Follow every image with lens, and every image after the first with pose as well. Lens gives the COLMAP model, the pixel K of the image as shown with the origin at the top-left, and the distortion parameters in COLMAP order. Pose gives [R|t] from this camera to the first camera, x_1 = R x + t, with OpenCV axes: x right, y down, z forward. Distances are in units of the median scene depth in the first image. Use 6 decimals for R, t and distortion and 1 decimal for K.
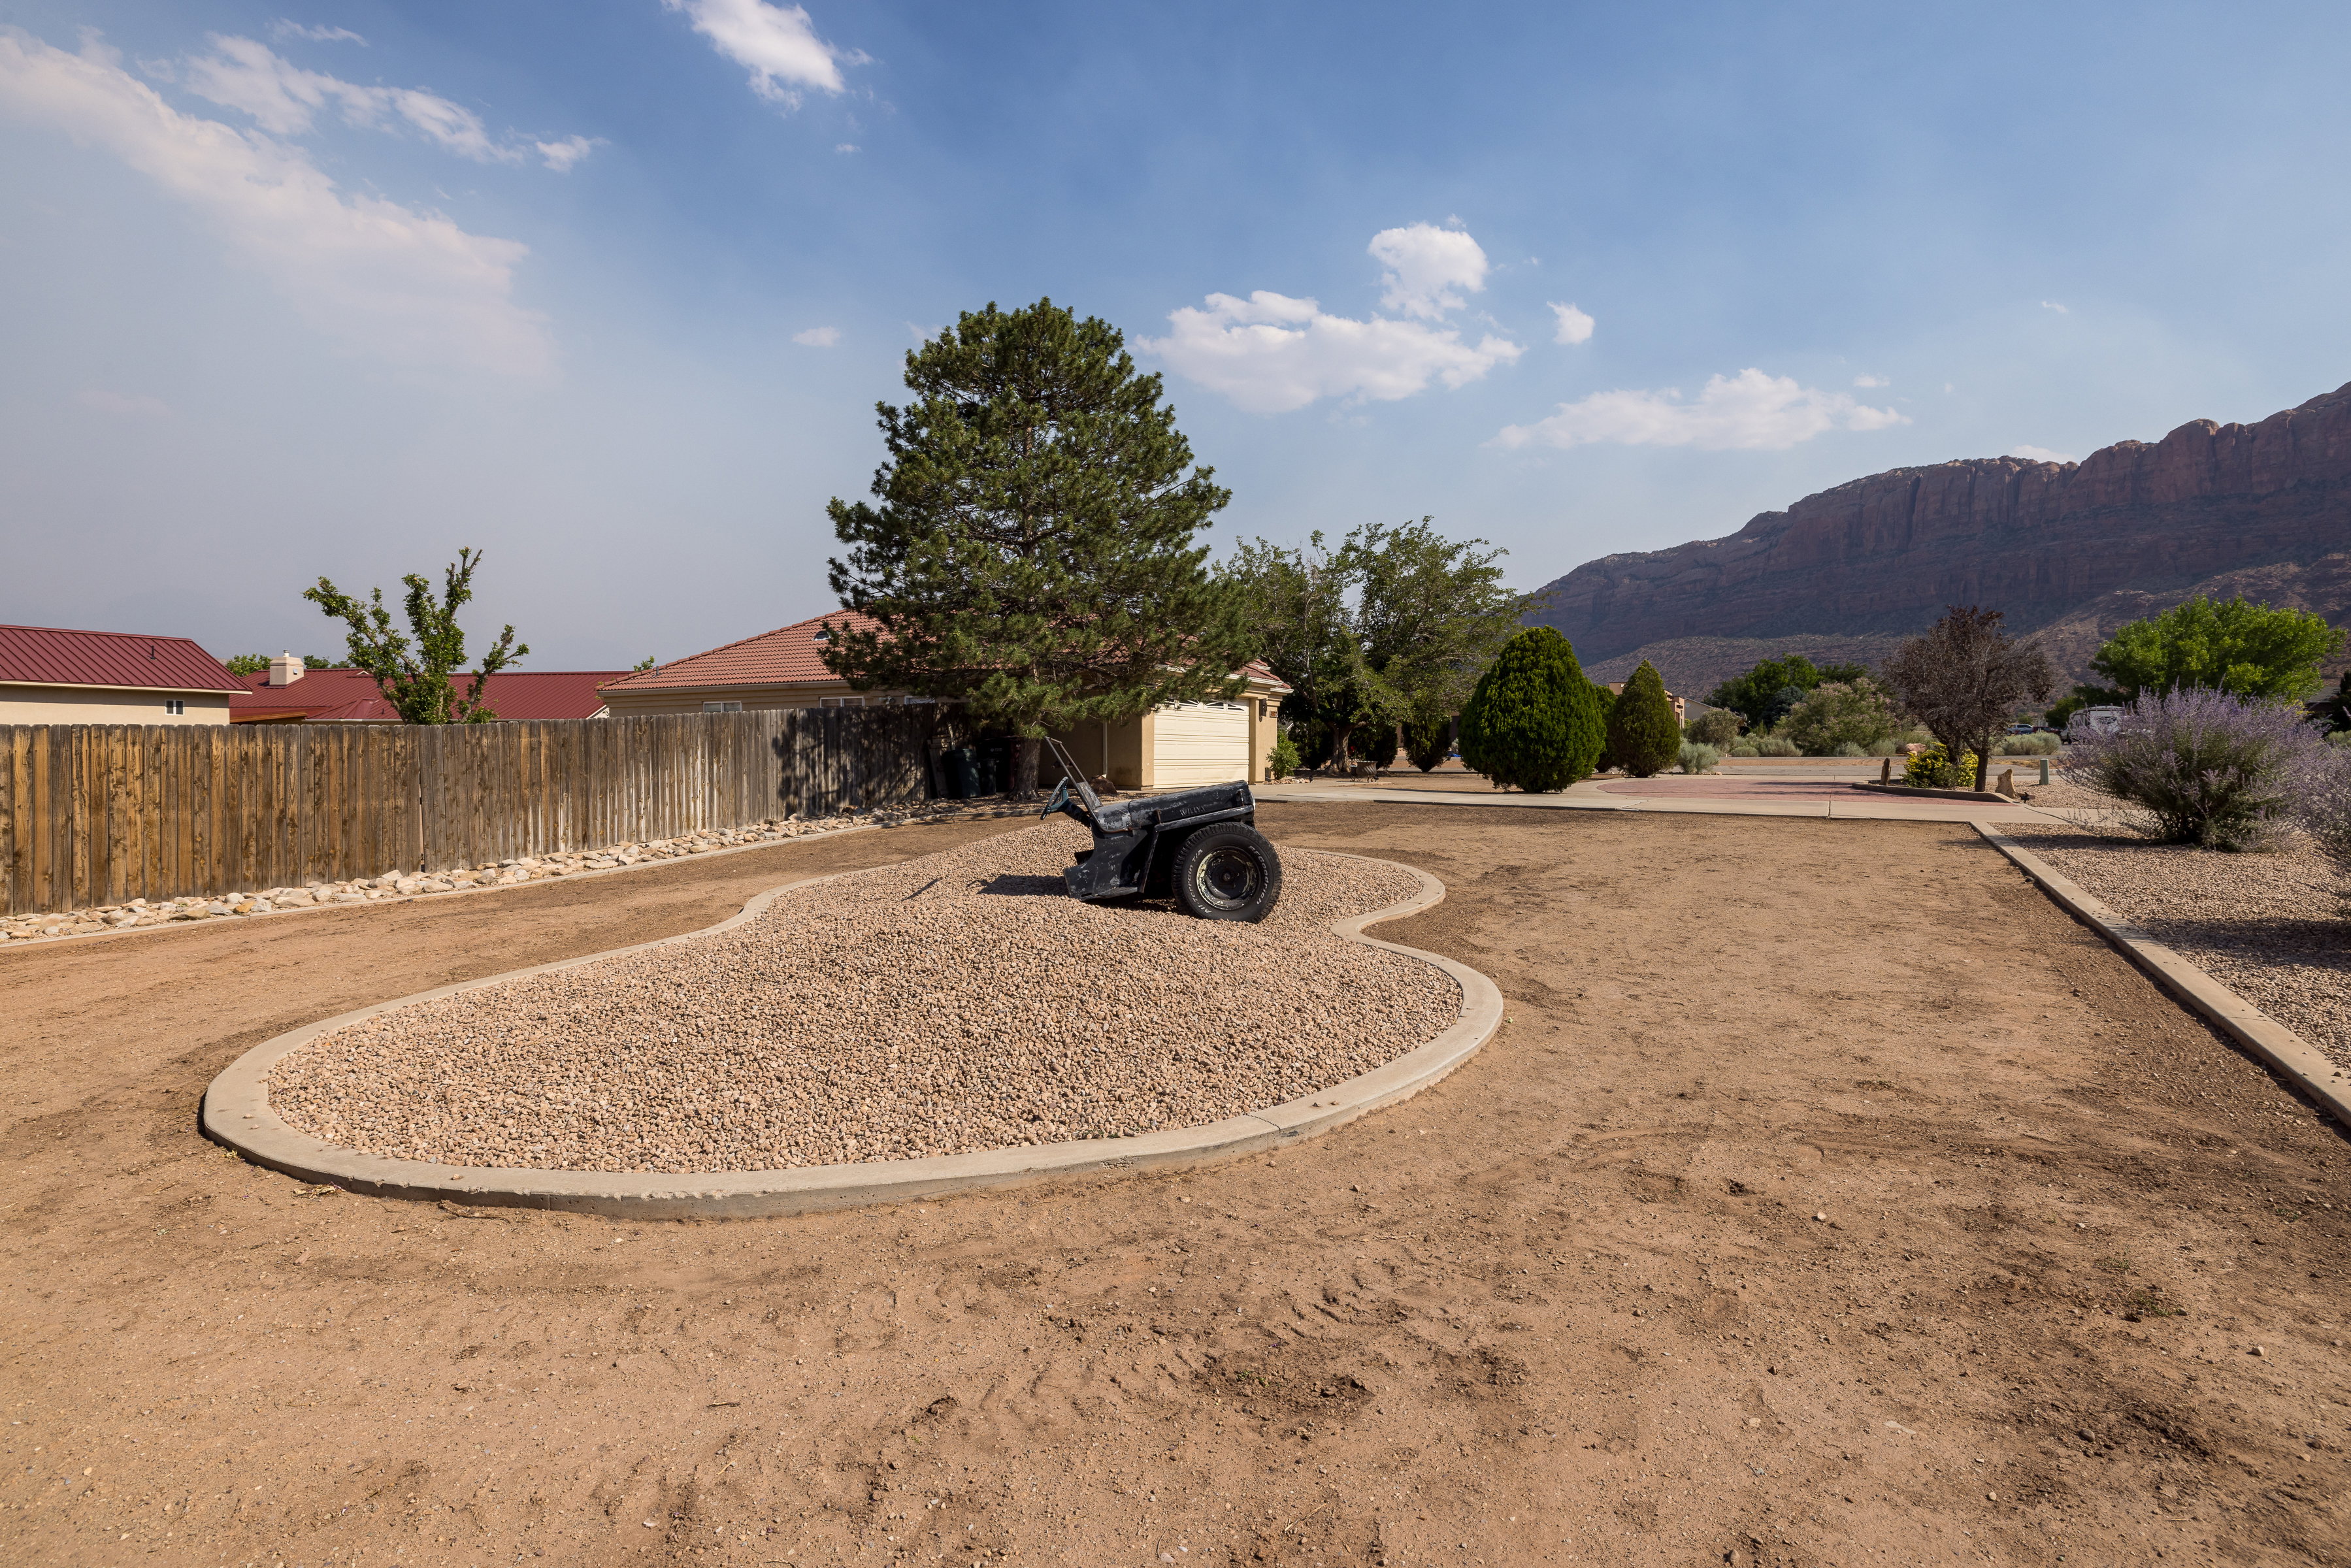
lens RADIAL K [[1162.3, 0, 1169.2], [0, 1162.3, 777.7], [0, 0, 1]] dist [0.004634, -0.000850]
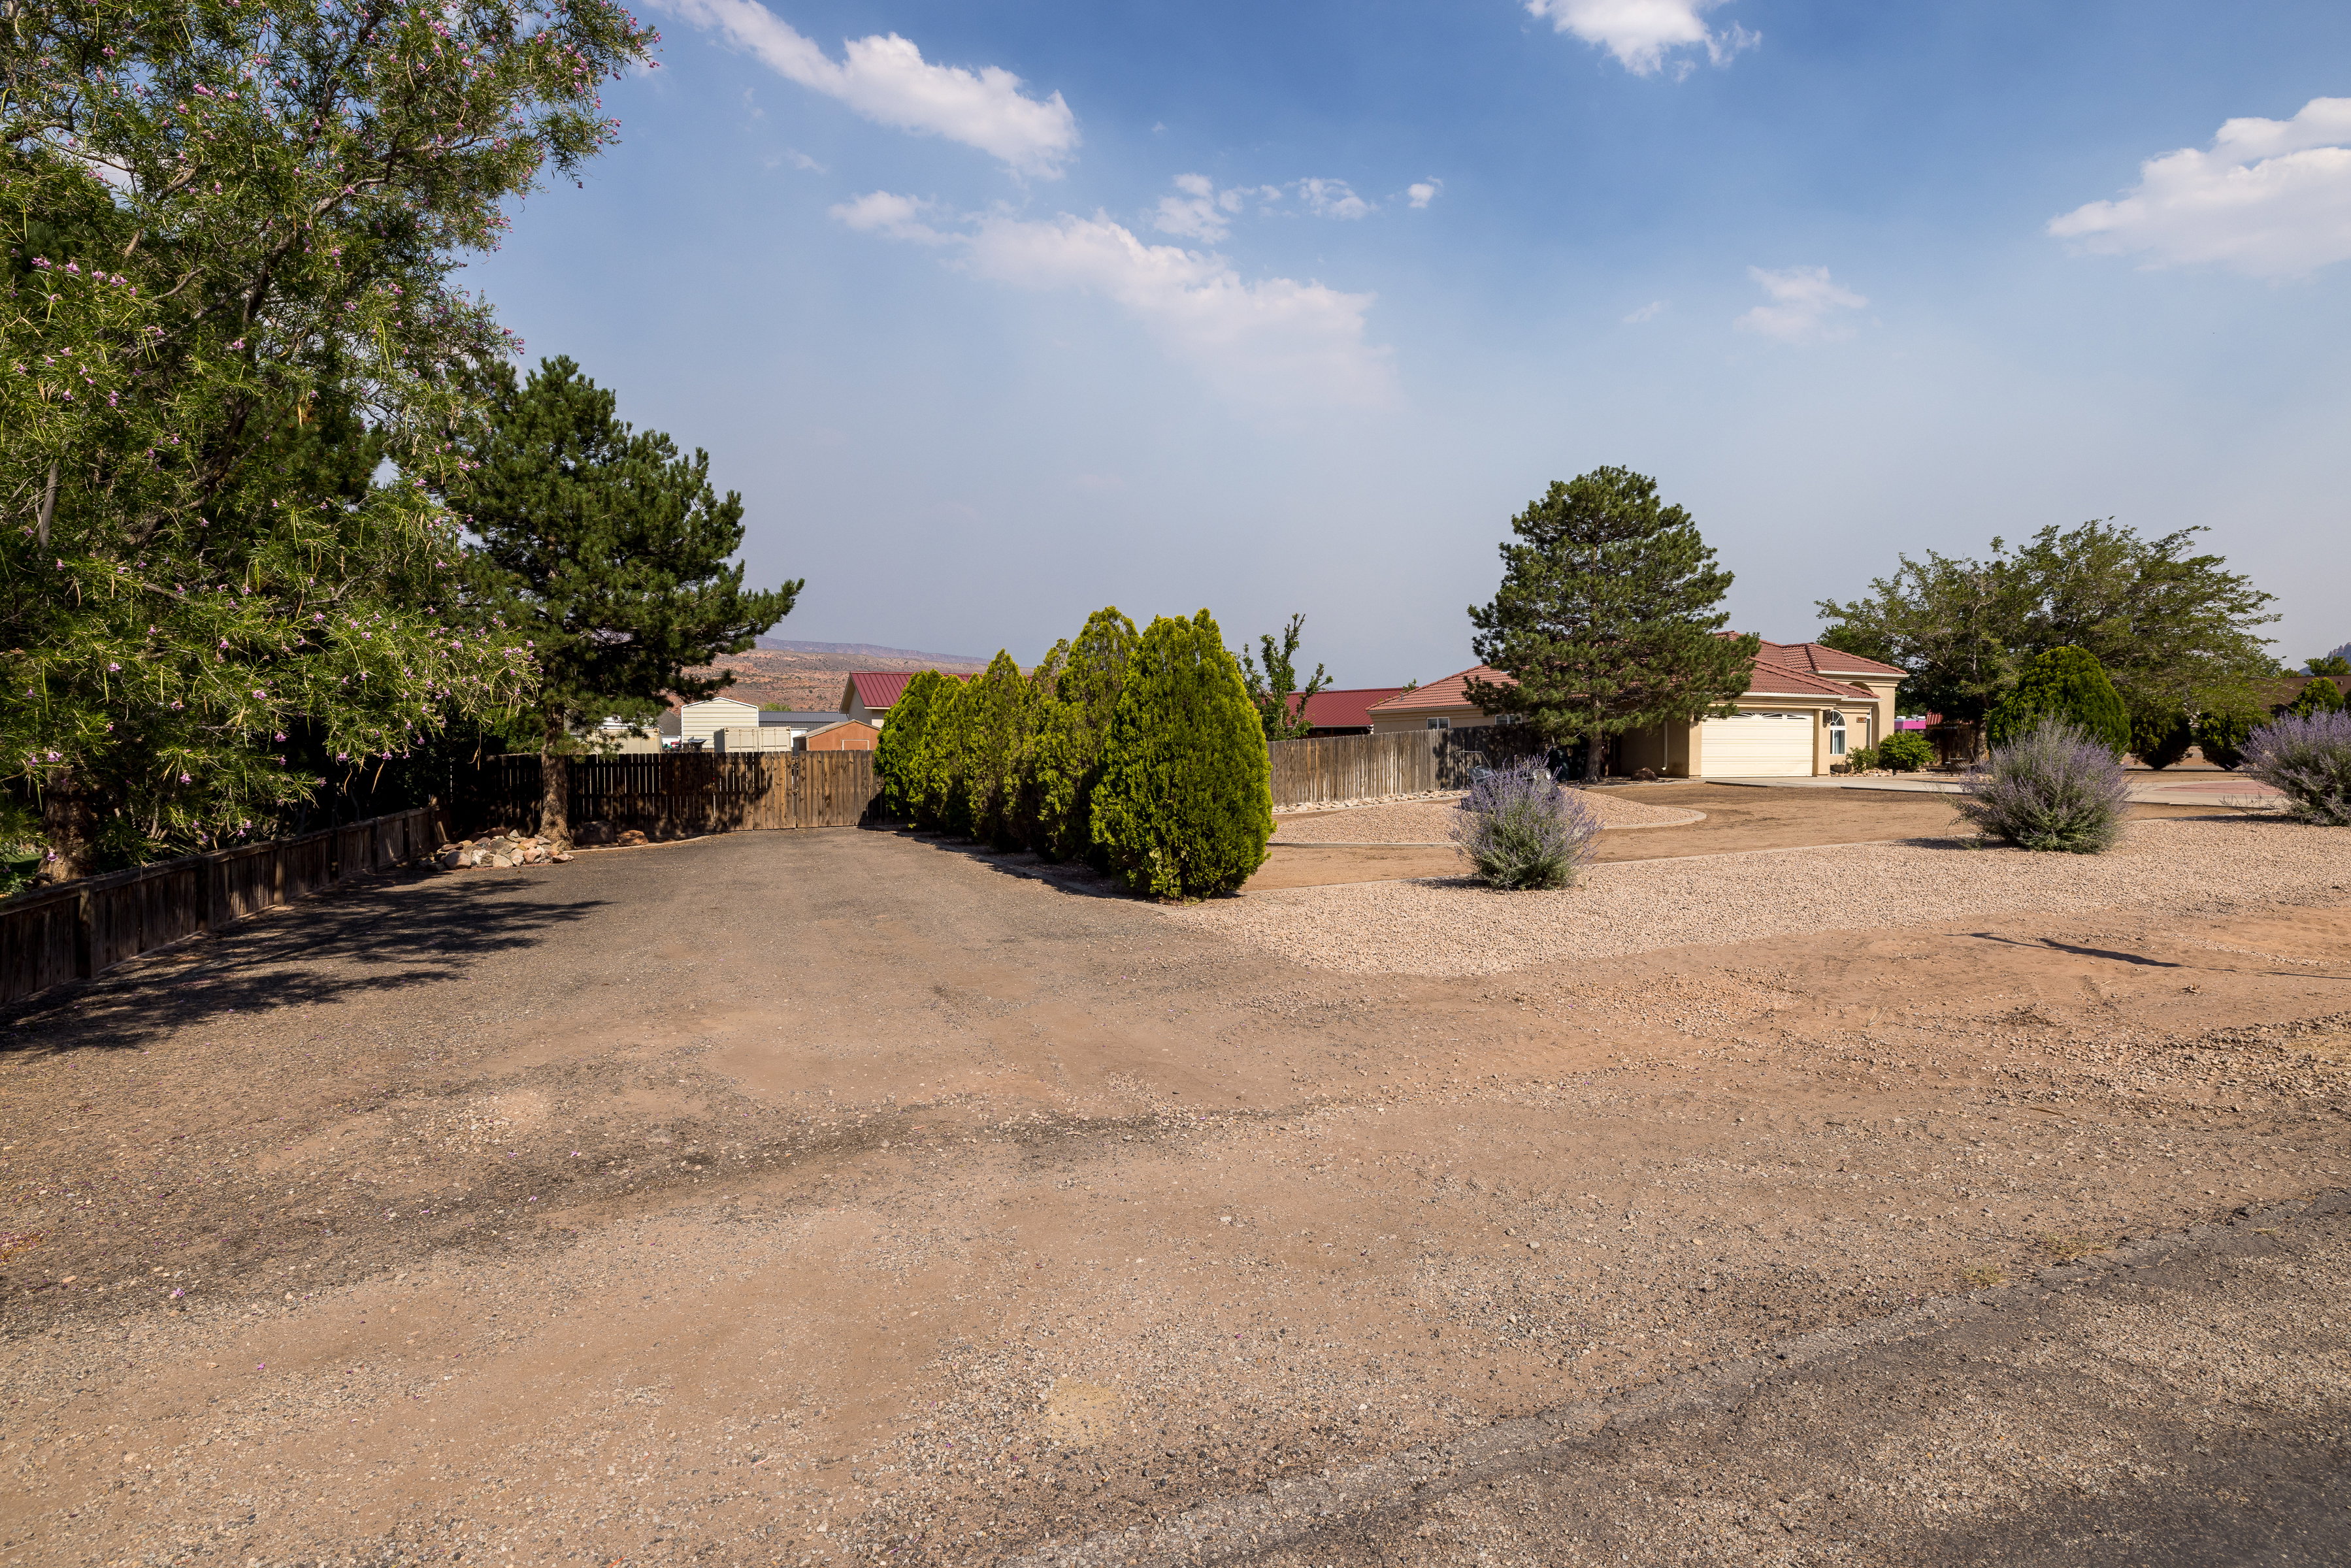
lens RADIAL K [[1162.3, 0, 1170.1], [0, 1162.3, 776.3], [0, 0, 1]] dist [0.004634, -0.000850]
pose [[0.791045, 0.013652, -0.611606, 0.388355], [-0.011328, 0.999906, 0.007668, 0.004573], [0.611653, 0.000863, 0.791126, -0.592159]]
